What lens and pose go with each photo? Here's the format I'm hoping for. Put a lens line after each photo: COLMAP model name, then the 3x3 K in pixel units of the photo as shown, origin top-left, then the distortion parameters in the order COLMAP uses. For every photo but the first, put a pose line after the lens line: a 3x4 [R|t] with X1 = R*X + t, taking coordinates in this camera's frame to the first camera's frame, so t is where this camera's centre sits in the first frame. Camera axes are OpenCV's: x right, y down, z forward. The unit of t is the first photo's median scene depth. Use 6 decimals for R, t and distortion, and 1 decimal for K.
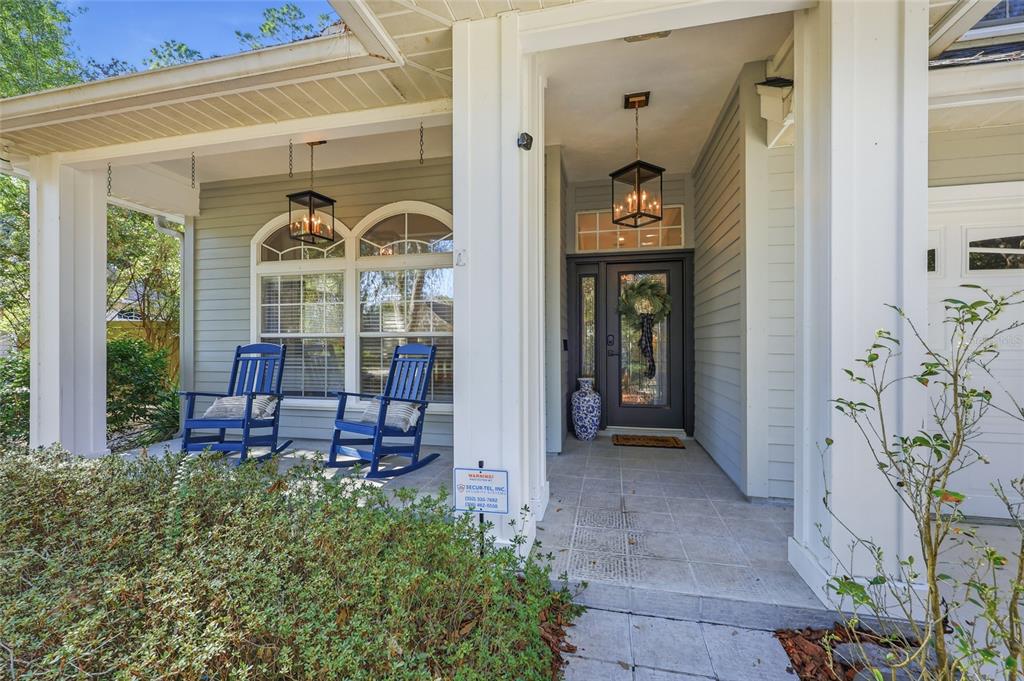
lens RADIAL K [[438.7, 0, 513.2], [0, 438.7, 336.0], [0, 0, 1]] dist [0.032059, 0.000032]
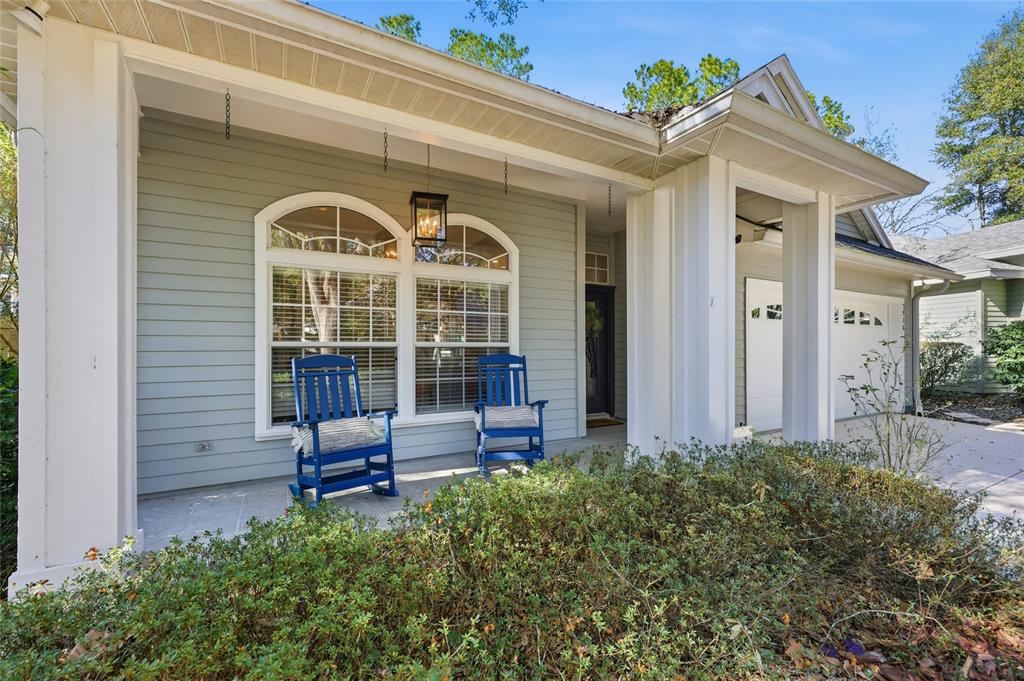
lens RADIAL K [[418.9, 0, 514.2], [0, 418.9, 347.4], [0, 0, 1]] dist [-0.000517, -0.000065]
pose [[0.730992, 0.004136, 0.682374, -0.788949], [-0.004529, 0.999989, -0.001209, 0.003002], [-0.682371, -0.002207, 0.731002, 0.210051]]
